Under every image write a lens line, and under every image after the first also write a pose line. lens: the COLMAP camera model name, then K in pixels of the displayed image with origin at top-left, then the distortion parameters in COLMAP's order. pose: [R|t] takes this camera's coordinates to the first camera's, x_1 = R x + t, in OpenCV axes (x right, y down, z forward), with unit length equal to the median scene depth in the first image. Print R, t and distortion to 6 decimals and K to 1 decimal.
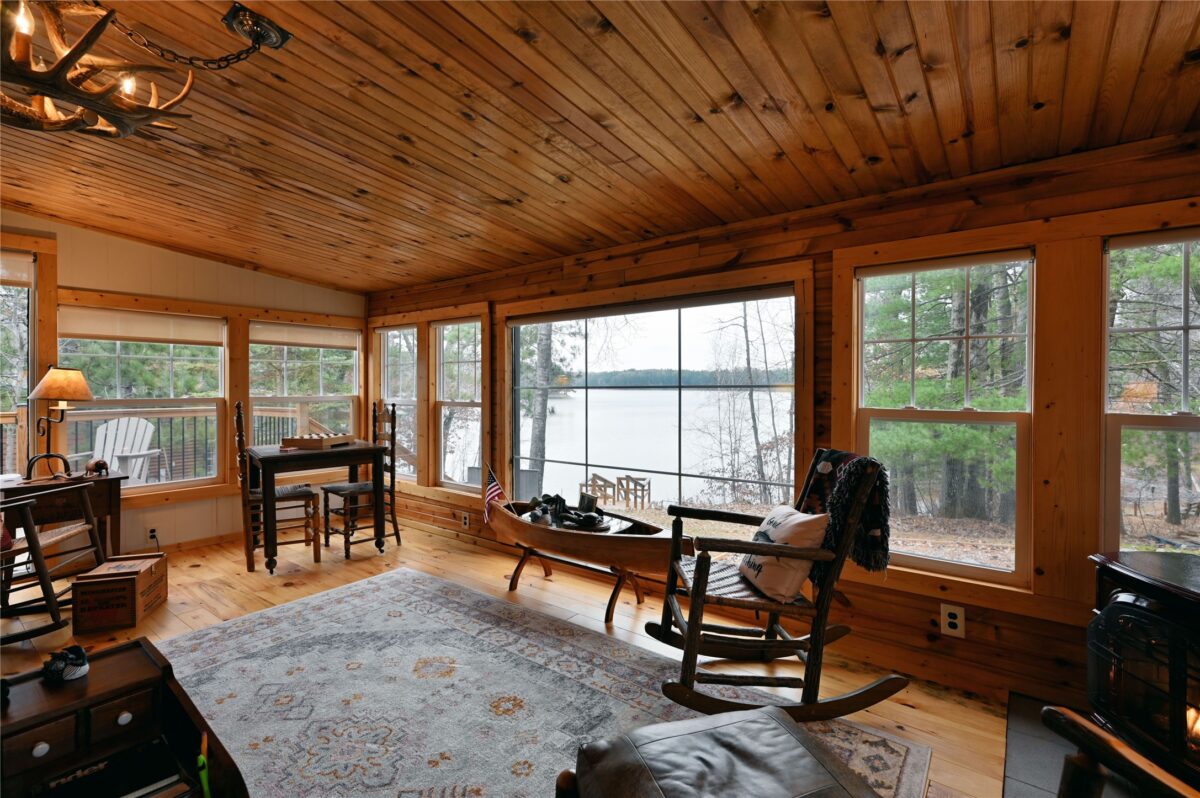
lens RADIAL K [[549.6, 0, 599.5], [0, 549.6, 389.1], [0, 0, 1]] dist [-0.000890, -0.000274]
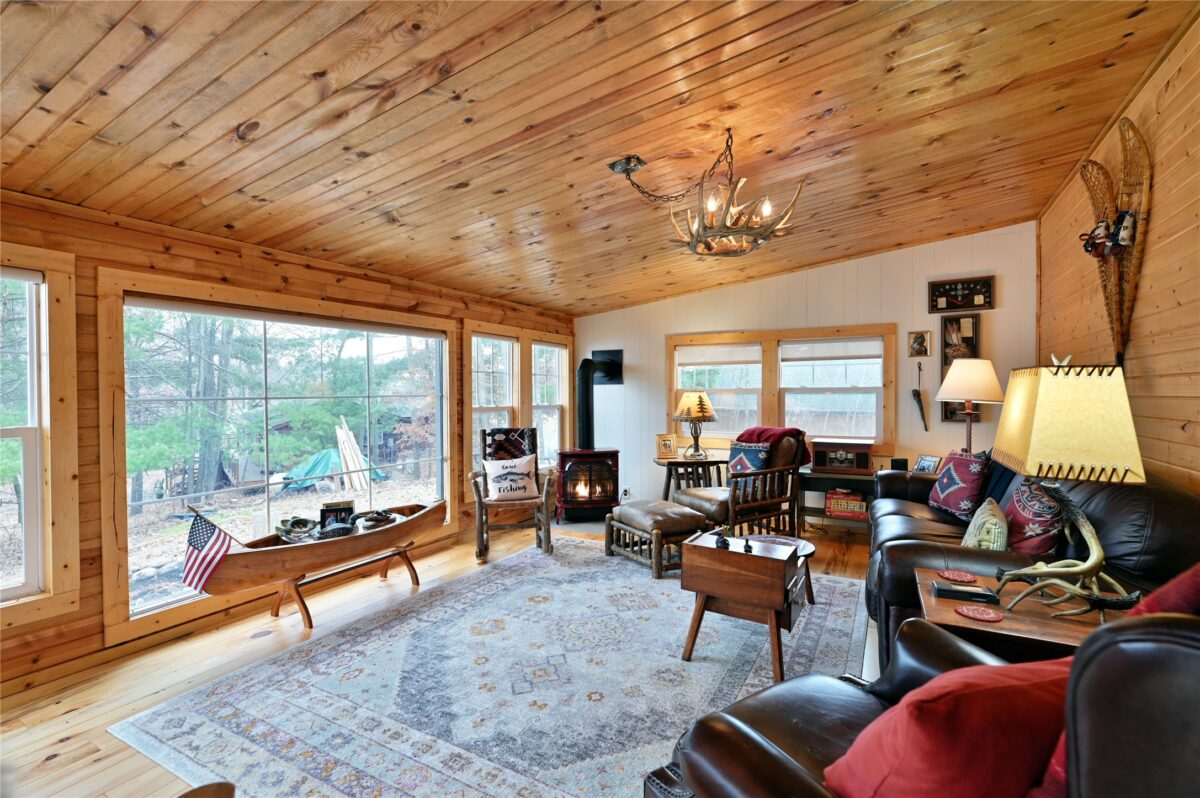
lens RADIAL K [[539.4, 0, 598.9], [0, 539.4, 401.6], [0, 0, 1]] dist [-0.001075, 0.000114]
pose [[-0.152724, -0.012335, 0.988192, -1.116188], [0.011661, 0.999830, 0.014282, -0.003901], [-0.988200, 0.013705, -0.152554, 0.691262]]
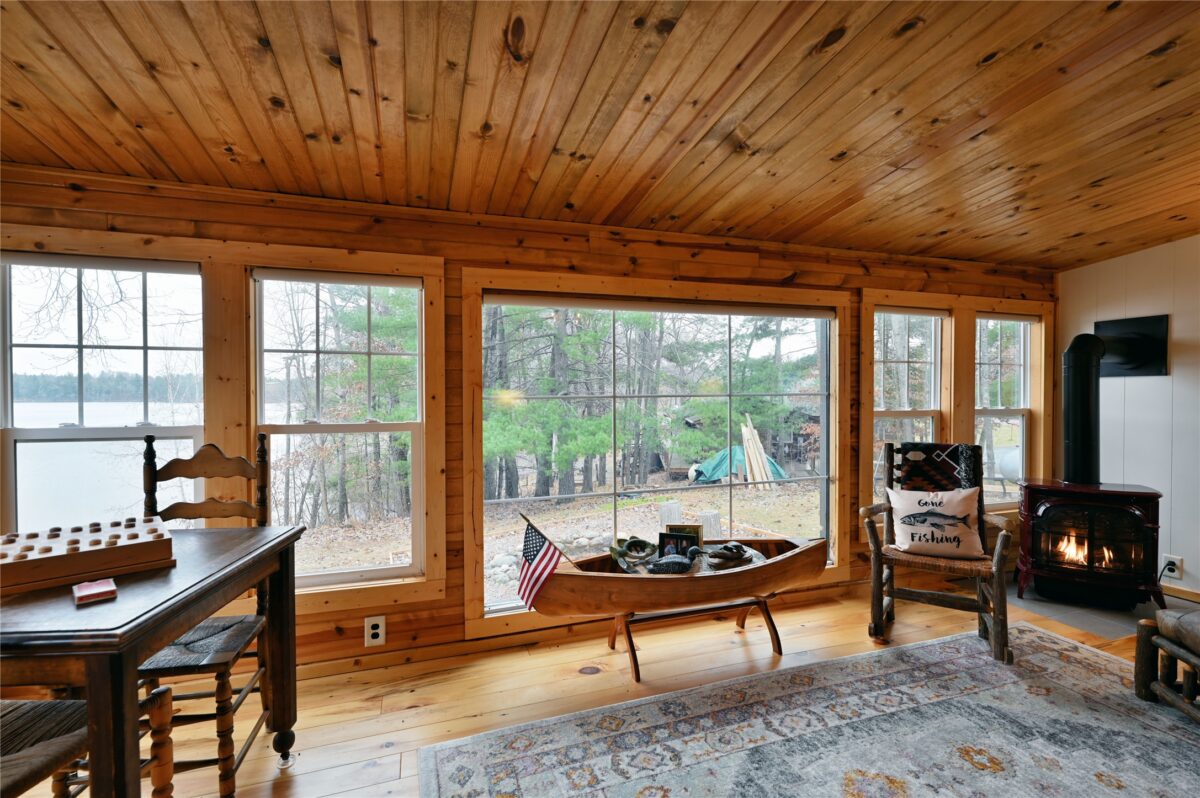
lens RADIAL K [[539.4, 0, 598.9], [0, 539.4, 401.6], [0, 0, 1]] dist [-0.001075, 0.000114]
pose [[0.549015, -0.012847, 0.835714, -0.793994], [0.007606, 0.999917, 0.010375, -0.004496], [-0.835778, 0.000660, 0.549067, 0.678220]]
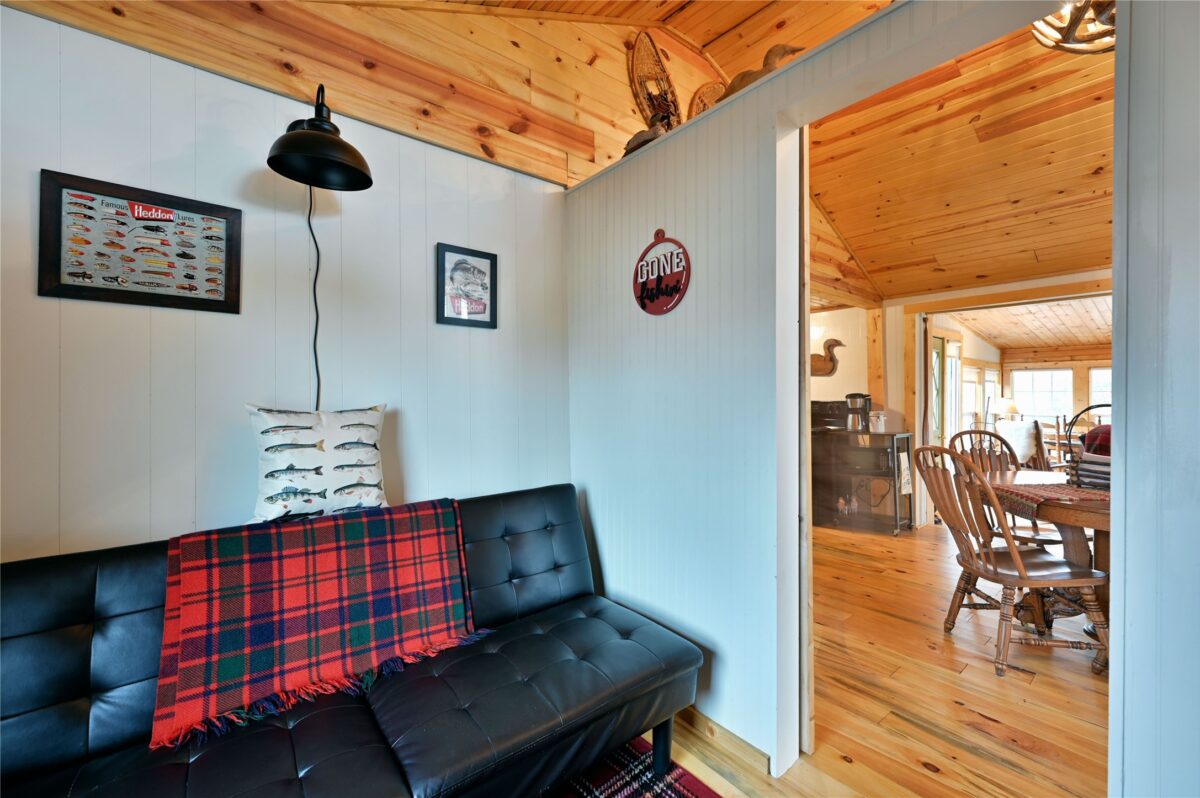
lens RADIAL K [[484.7, 0, 597.3], [0, 484.7, 393.6], [0, 0, 1]] dist [0.001564, 0.000182]
pose [[0.973558, 0.000263, -0.228441, -2.103249], [-0.002382, 0.999957, -0.009004, -0.037369], [0.228429, 0.009310, 0.973516, -1.171414]]
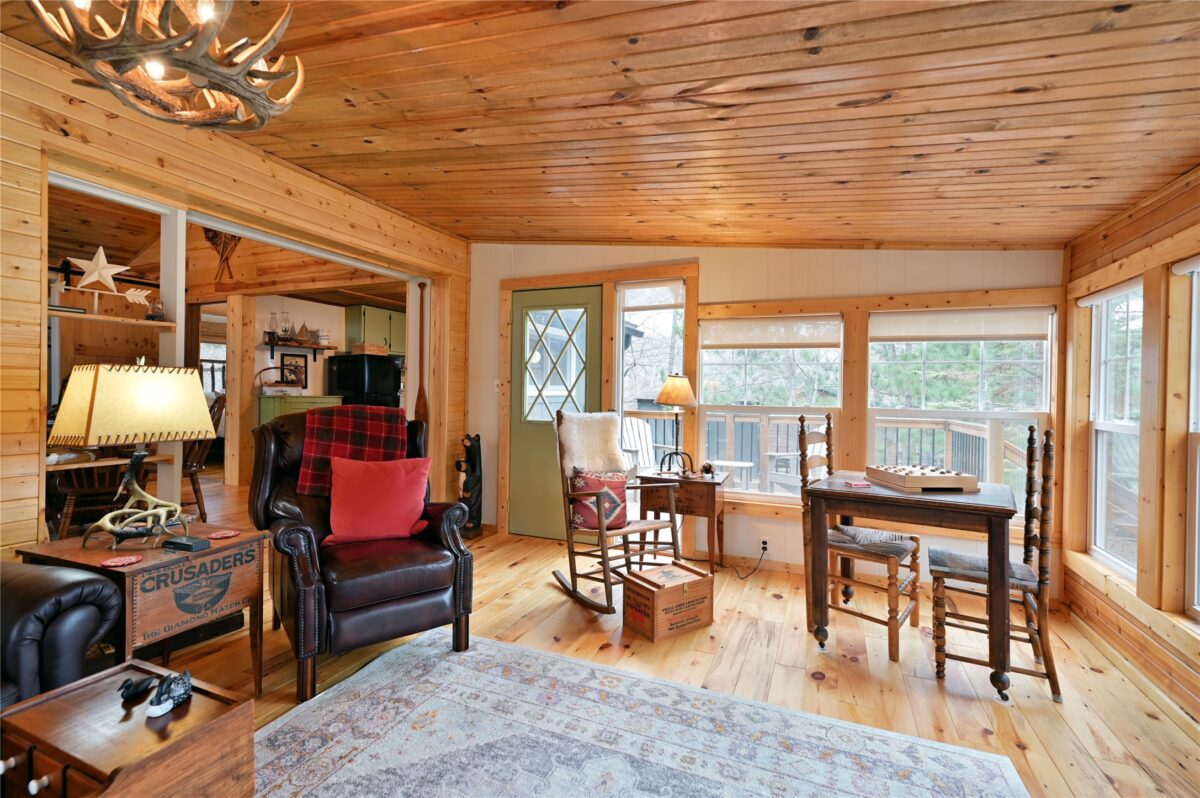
lens RADIAL K [[529.8, 0, 600.1], [0, 529.8, 392.8], [0, 0, 1]] dist [0.003809, 0.000575]
pose [[0.250879, 0.008861, -0.967978, 0.020587], [-0.019879, 0.999794, 0.004001, -0.004695], [0.967814, 0.018238, 0.251003, 0.594688]]
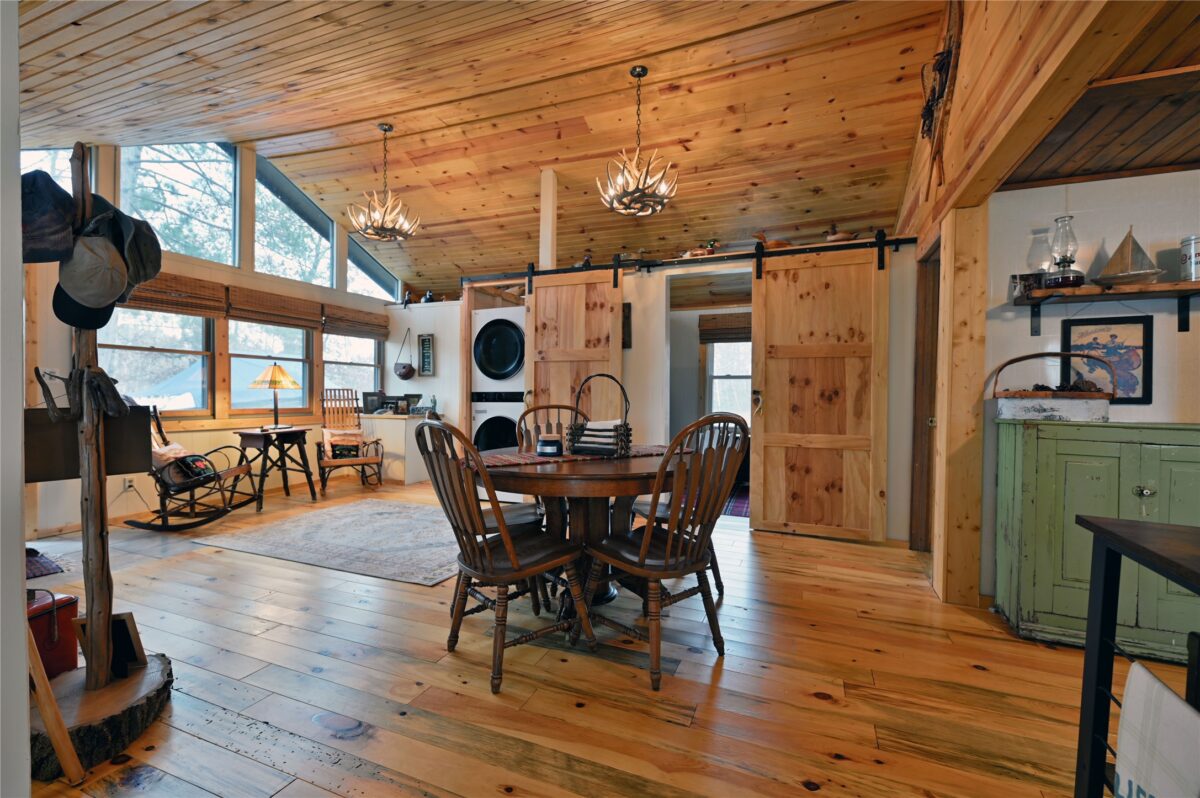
lens RADIAL K [[518.1, 0, 598.7], [0, 518.1, 401.3], [0, 0, 1]] dist [-0.001217, 0.000157]
pose [[-0.963726, -0.002903, -0.266879, -1.286928], [-0.008294, 0.999784, 0.019074, -0.001589], [0.266765, 0.020595, -0.963541, 0.530646]]
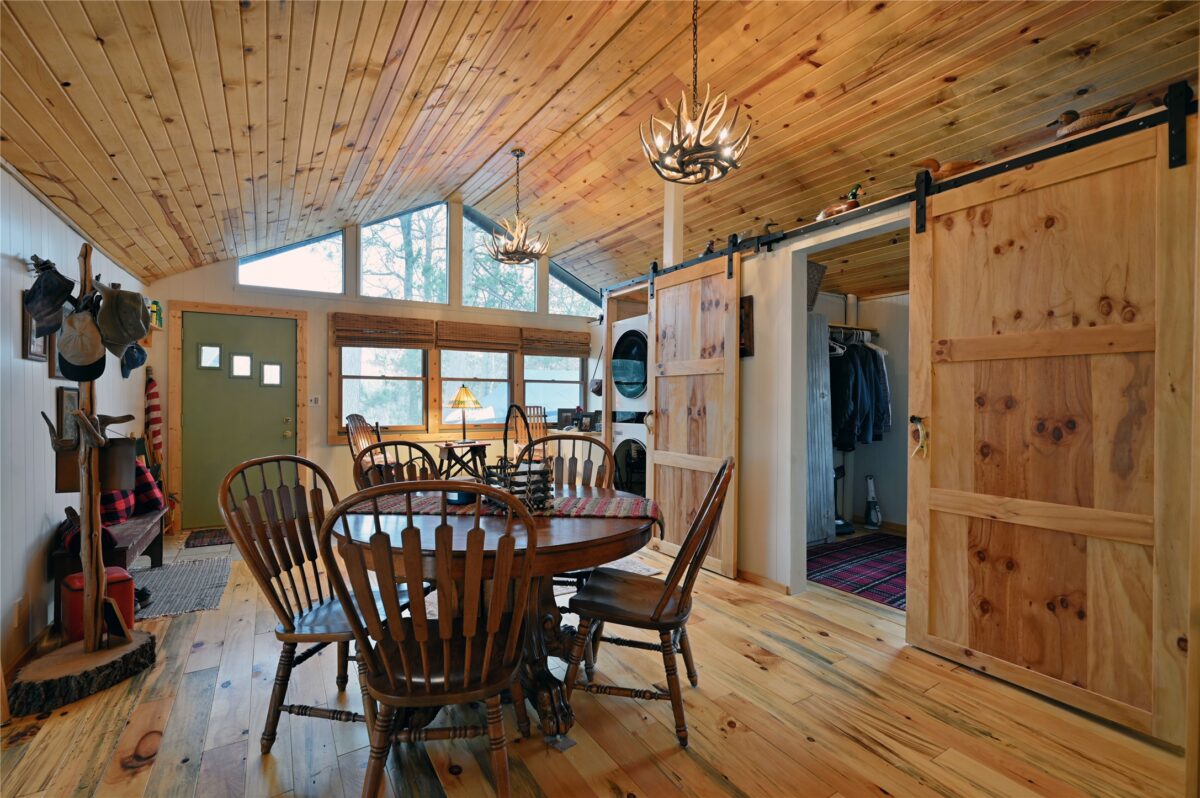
lens RADIAL K [[534.1, 0, 598.5], [0, 534.1, 401.4], [0, 0, 1]] dist [-0.001171, 0.000157]
pose [[-0.937107, -0.001026, 0.349040, -1.843650], [0.002040, 0.999963, 0.008415, -0.038119], [-0.349035, 0.008598, -0.937070, 0.316708]]
